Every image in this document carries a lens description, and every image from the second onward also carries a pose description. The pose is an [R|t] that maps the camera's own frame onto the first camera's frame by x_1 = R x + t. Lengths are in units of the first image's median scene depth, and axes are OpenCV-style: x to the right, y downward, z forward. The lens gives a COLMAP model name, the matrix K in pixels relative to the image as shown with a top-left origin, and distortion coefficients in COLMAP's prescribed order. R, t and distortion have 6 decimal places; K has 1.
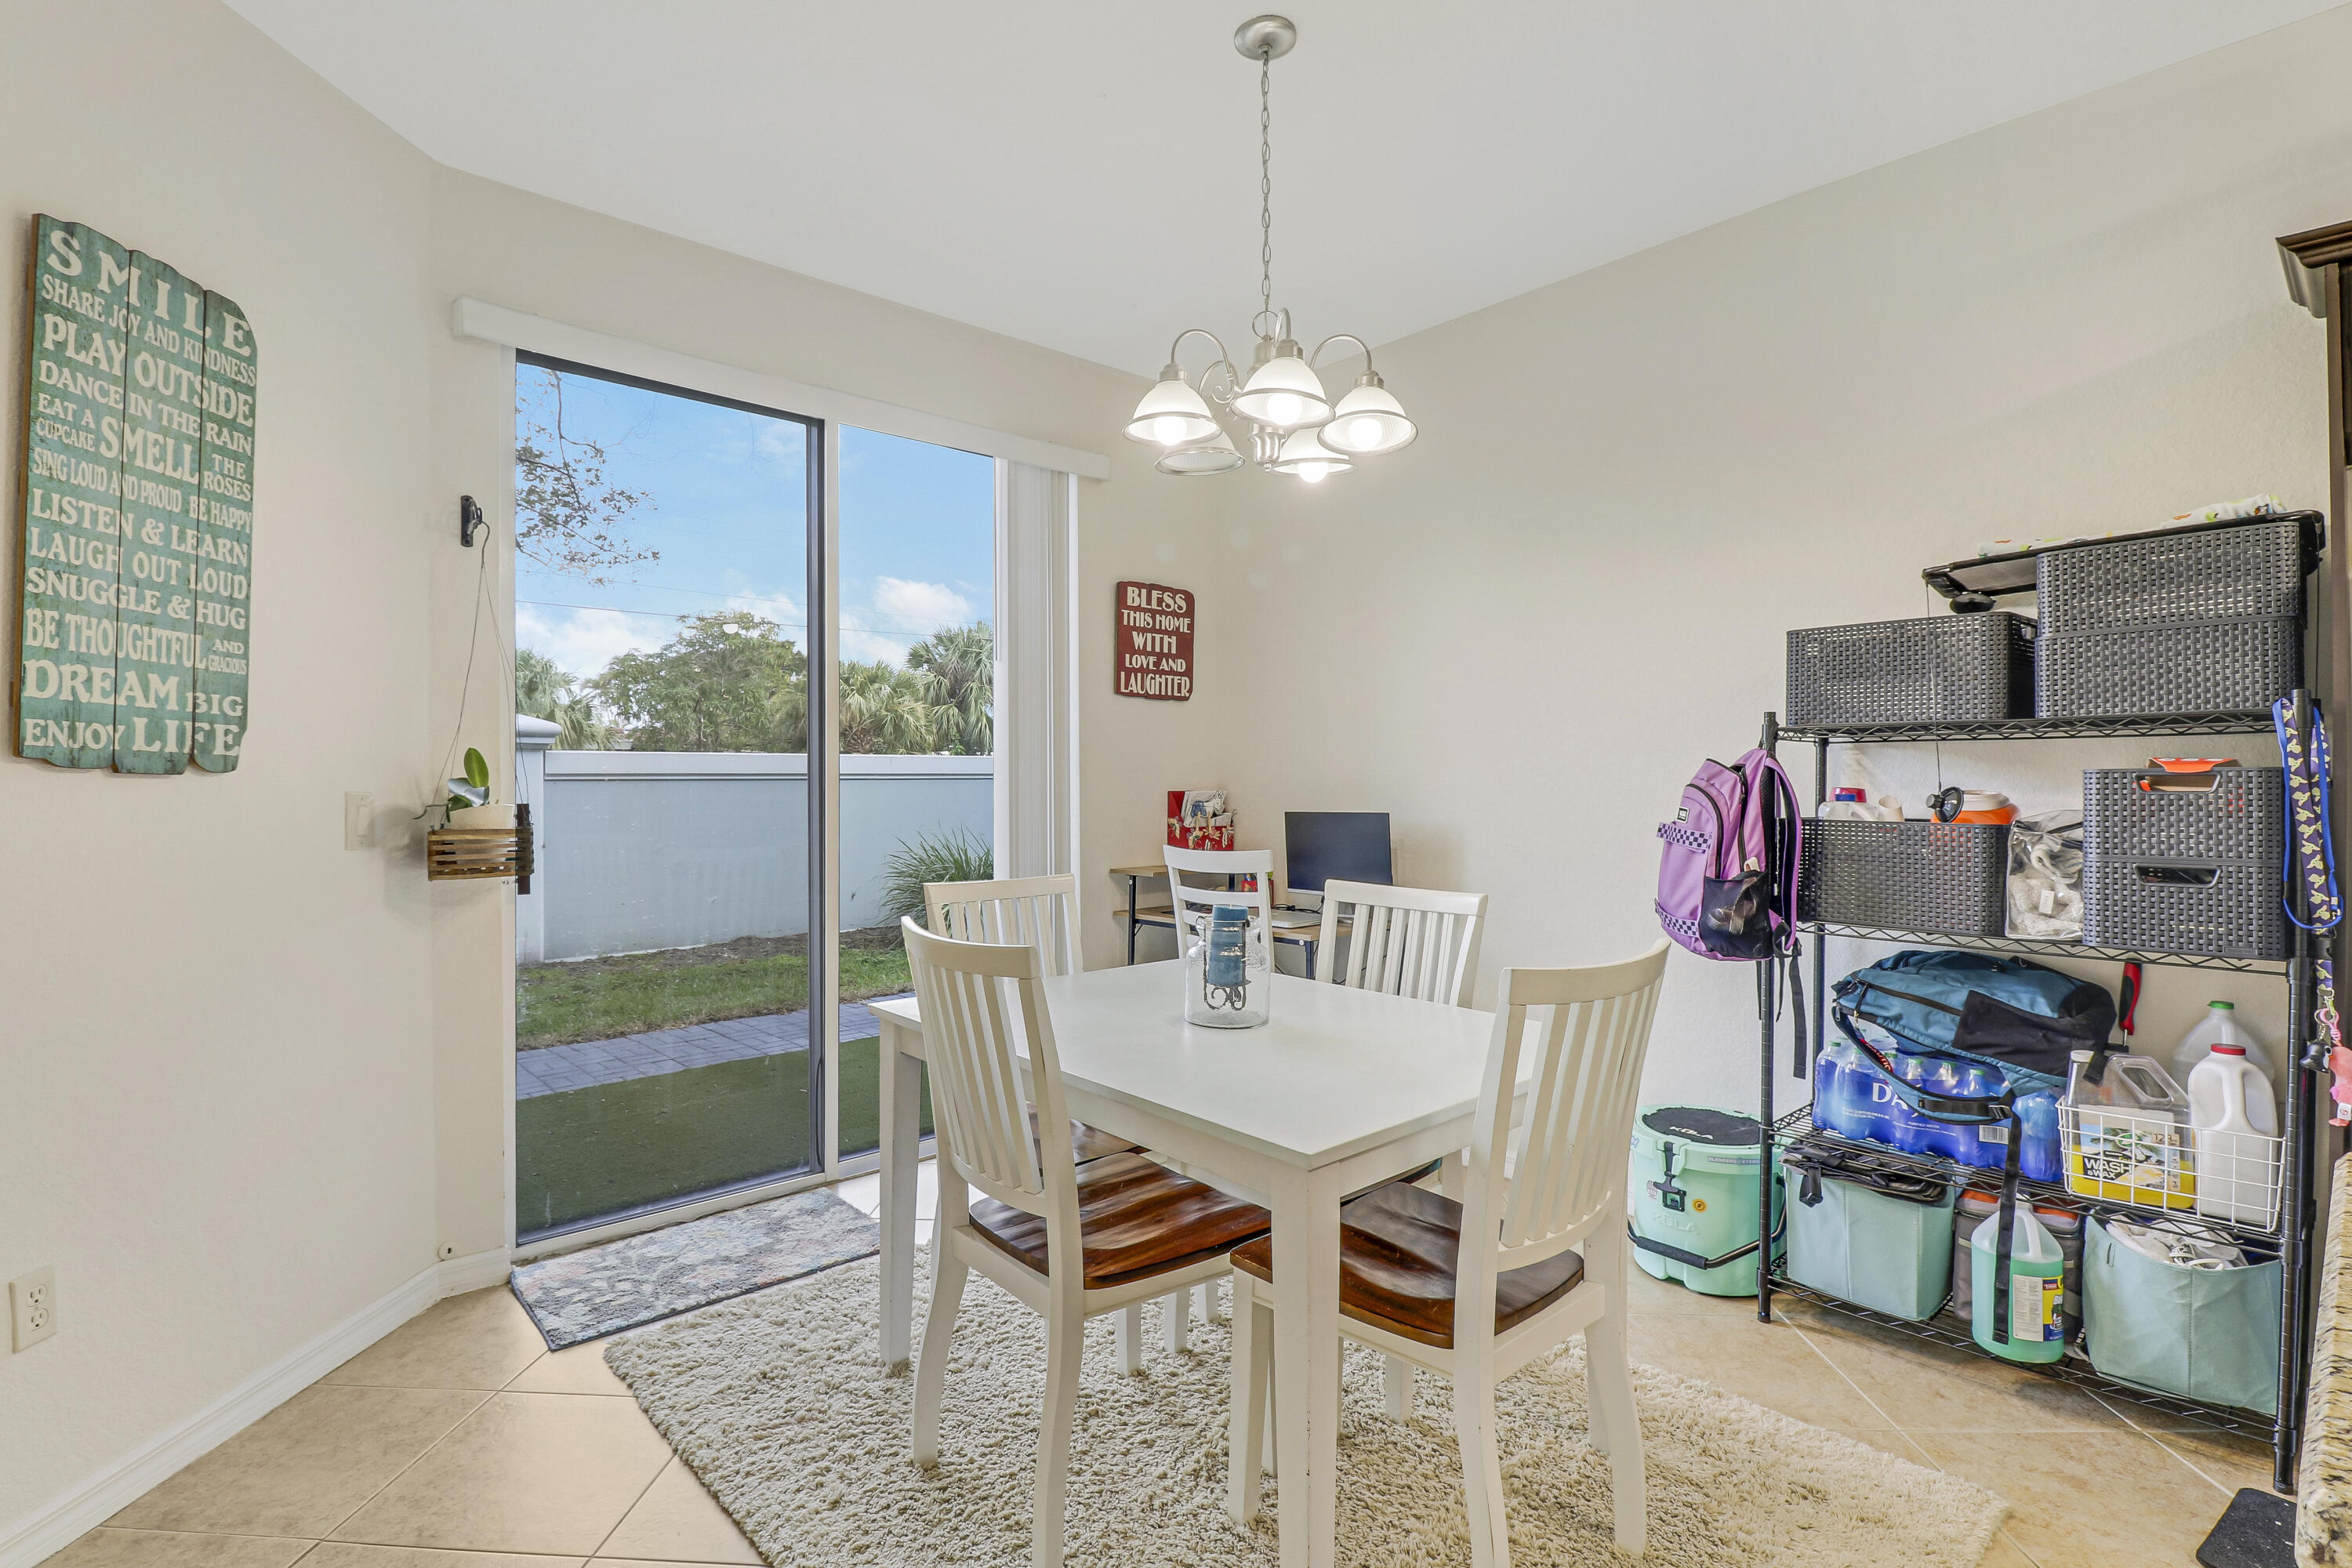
lens RADIAL K [[1108.1, 0, 1156.2], [0, 1108.1, 789.5], [0, 0, 1]] dist [0.001107, -0.013103]
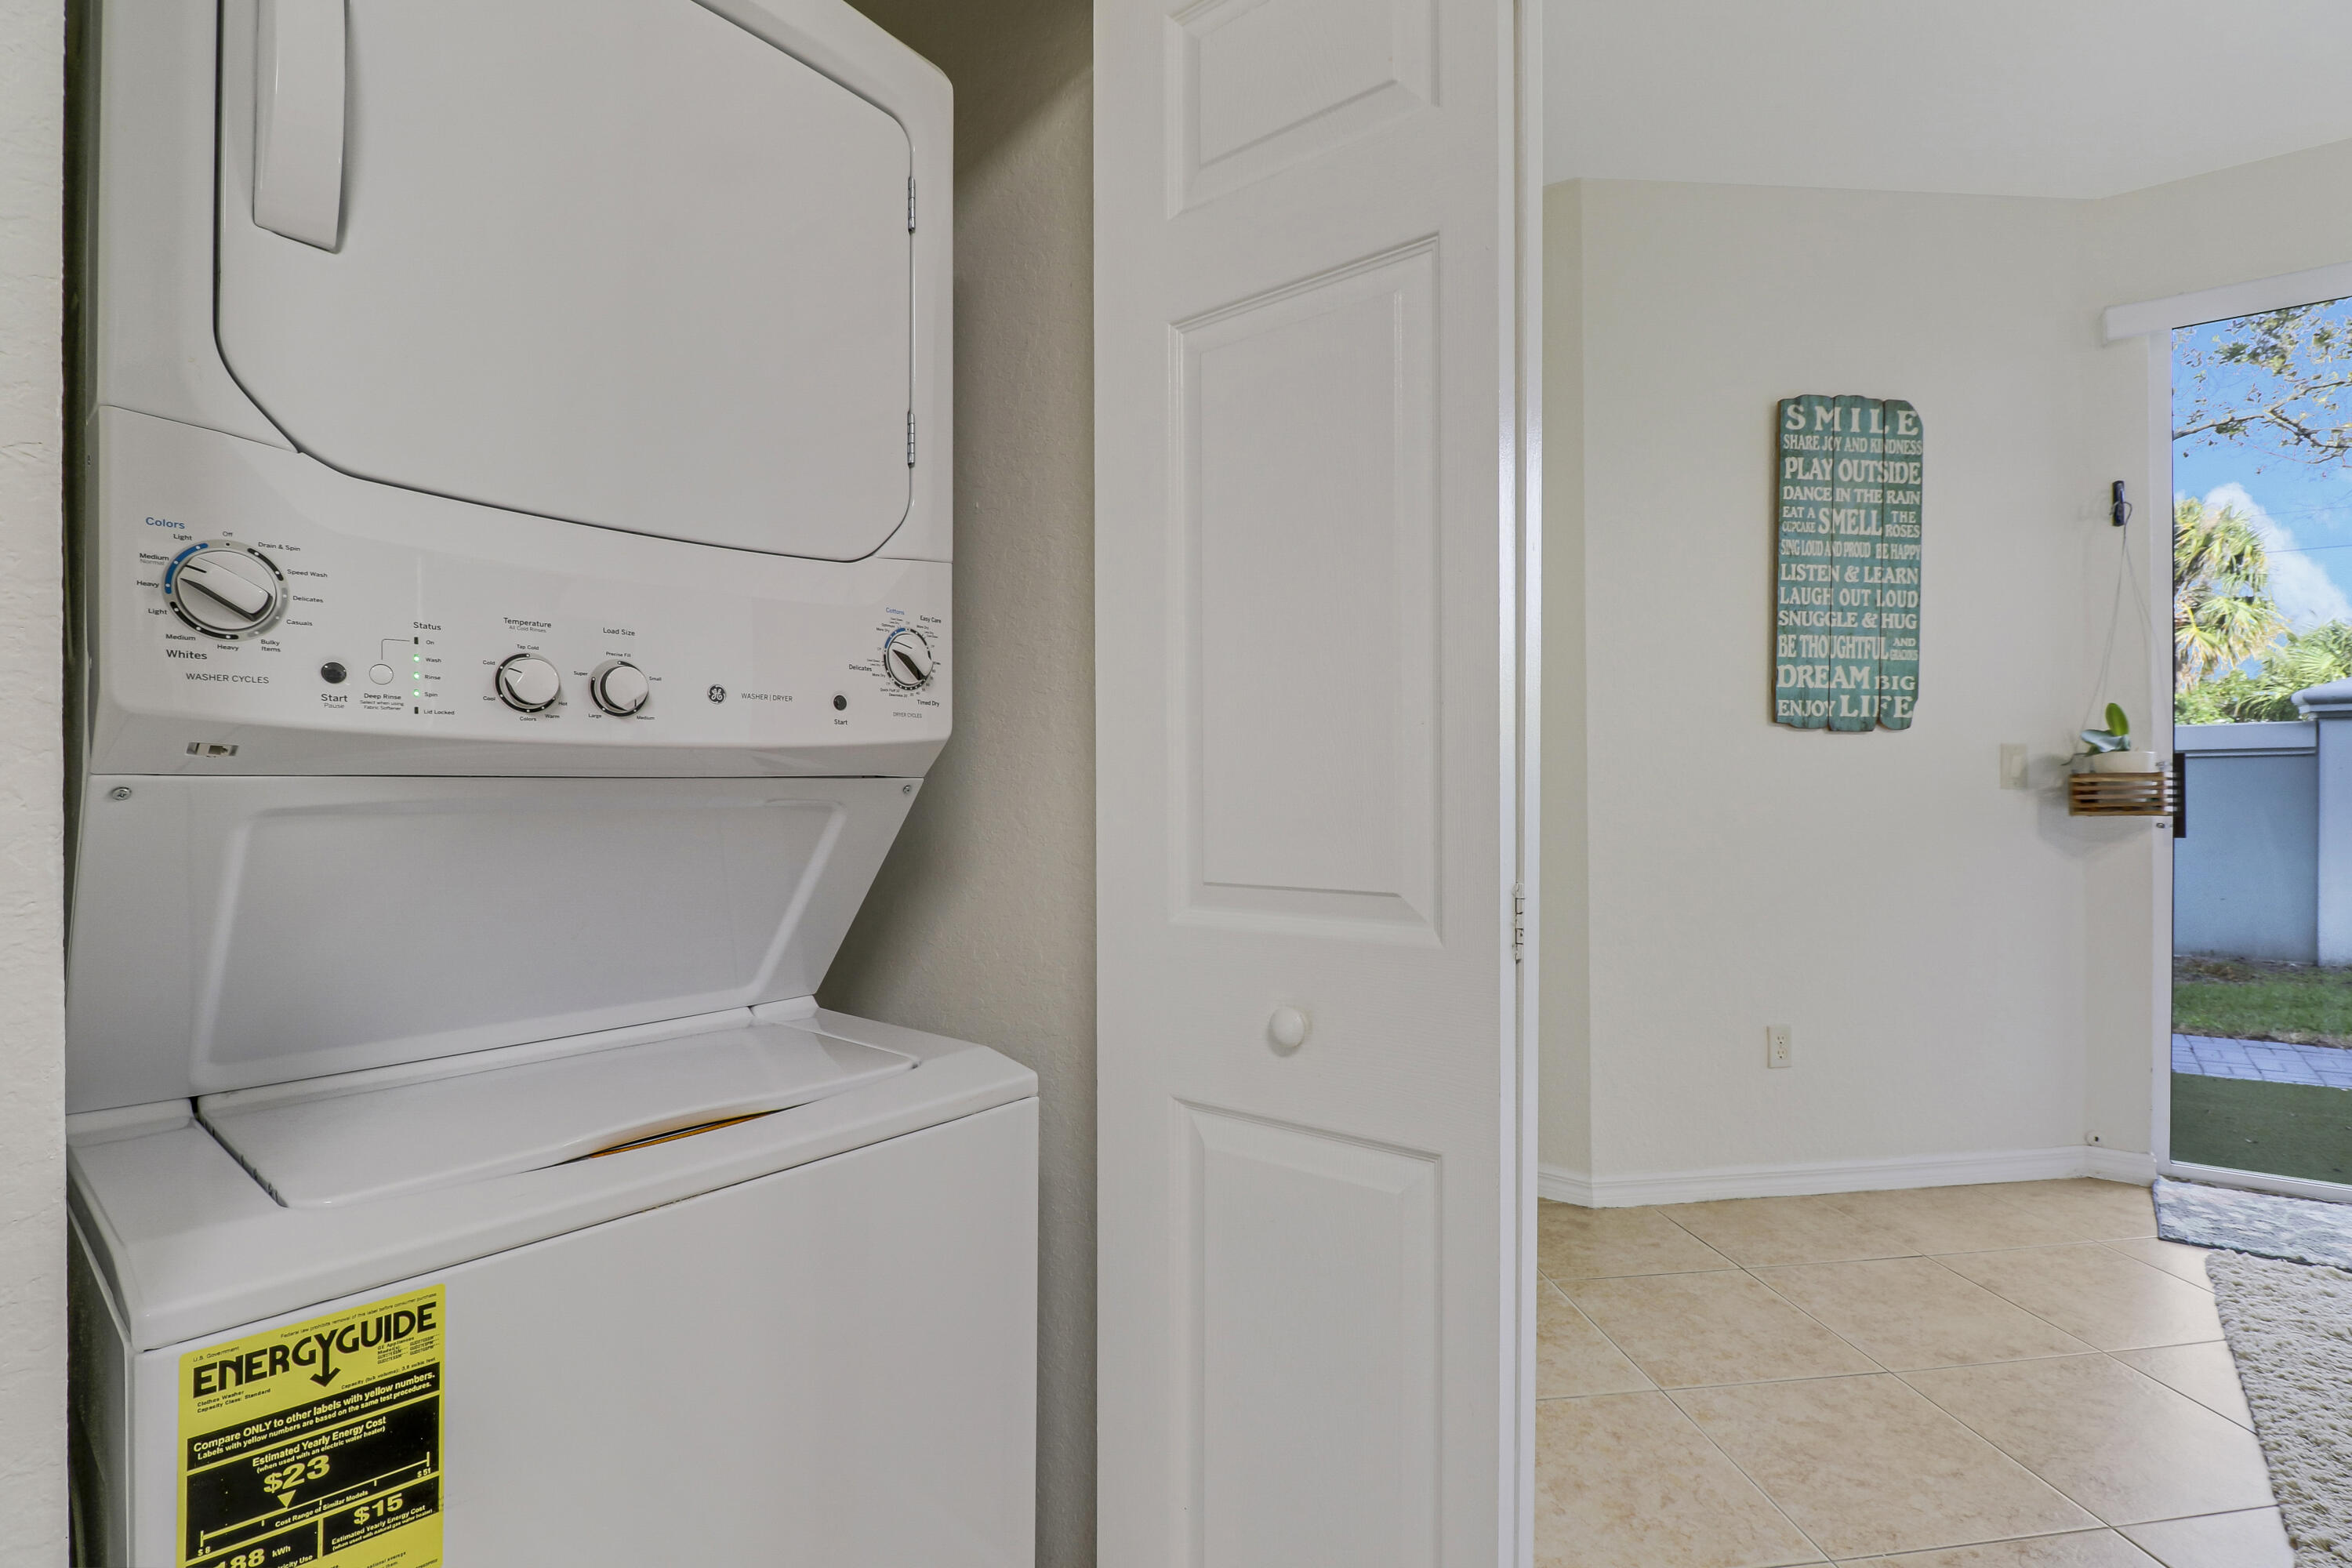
lens RADIAL K [[1108.1, 0, 1188.9], [0, 1108.1, 804.9], [0, 0, 1]] dist [0.001107, -0.013103]
pose [[0.168277, 0.013886, -0.985642, 0.427869], [0.007205, 0.999857, 0.015316, 0.054275], [0.985713, -0.009678, 0.168153, -0.167464]]
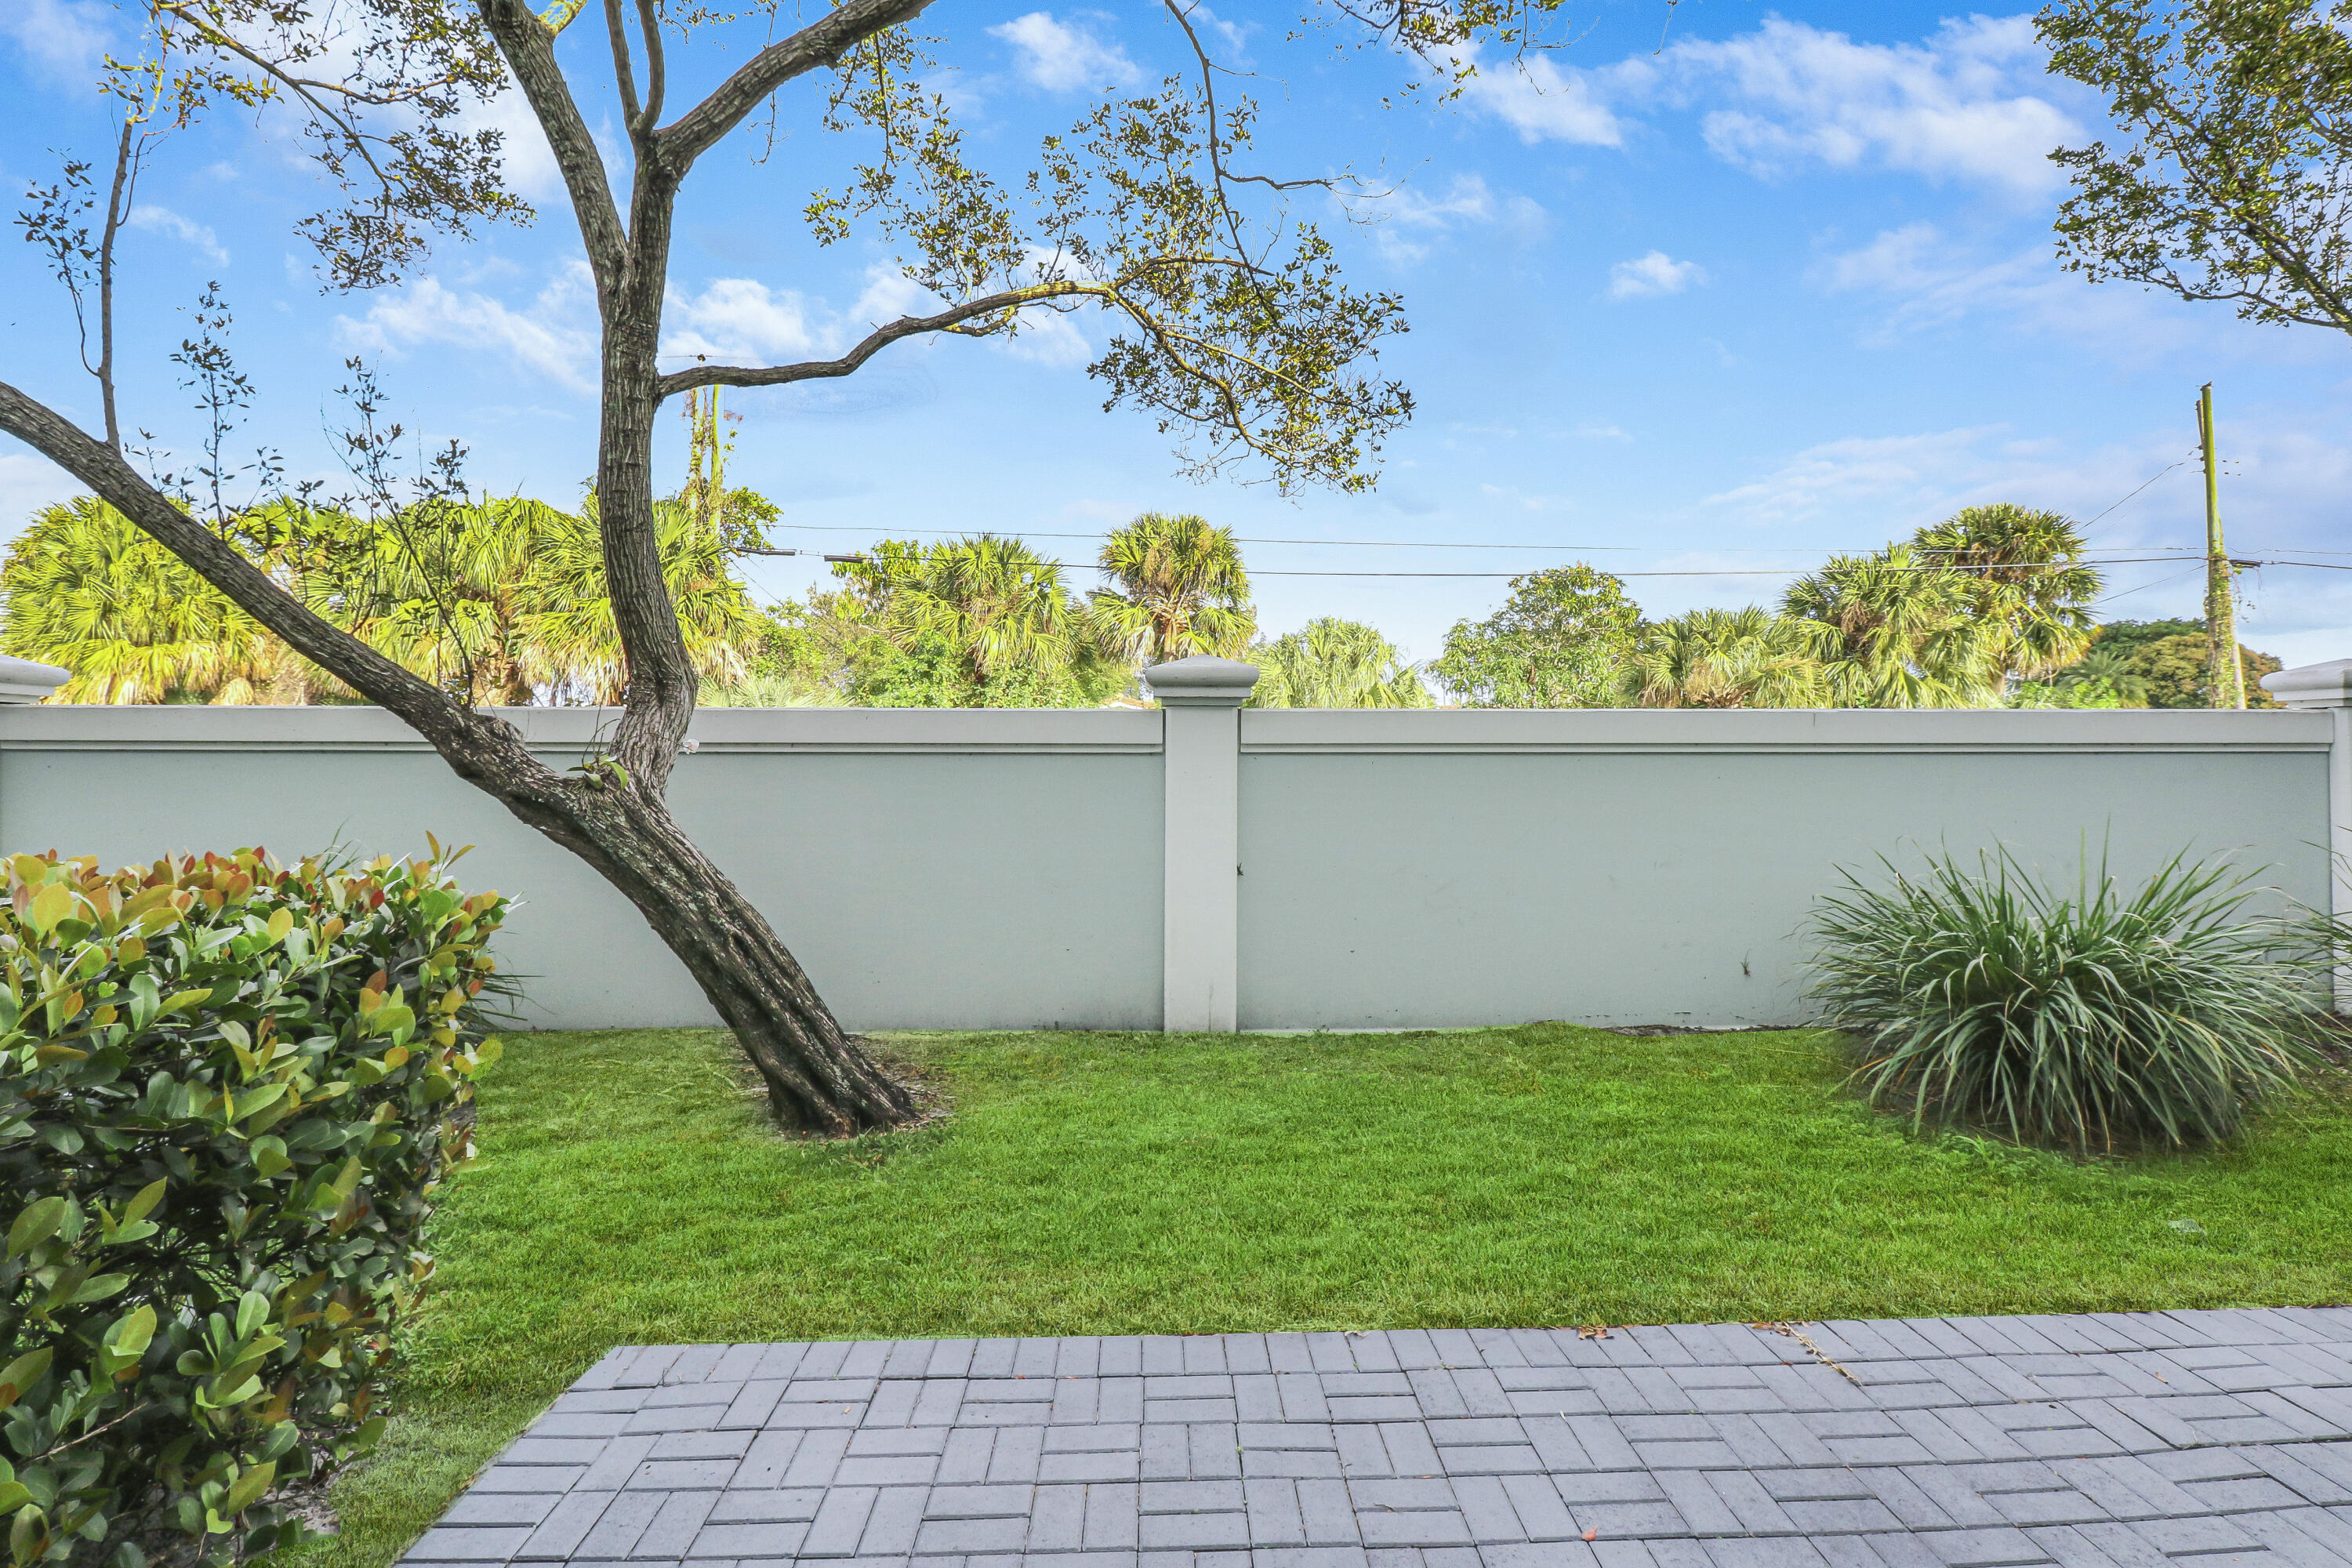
lens RADIAL K [[1108.1, 0, 1191.9], [0, 1108.1, 777.5], [0, 0, 1]] dist [0.001107, -0.013103]
pose [[0.768459, 0.017108, -0.639670, -0.698457], [-0.014114, 0.999853, 0.009785, 0.025099], [0.639744, 0.001509, 0.768587, 2.024048]]
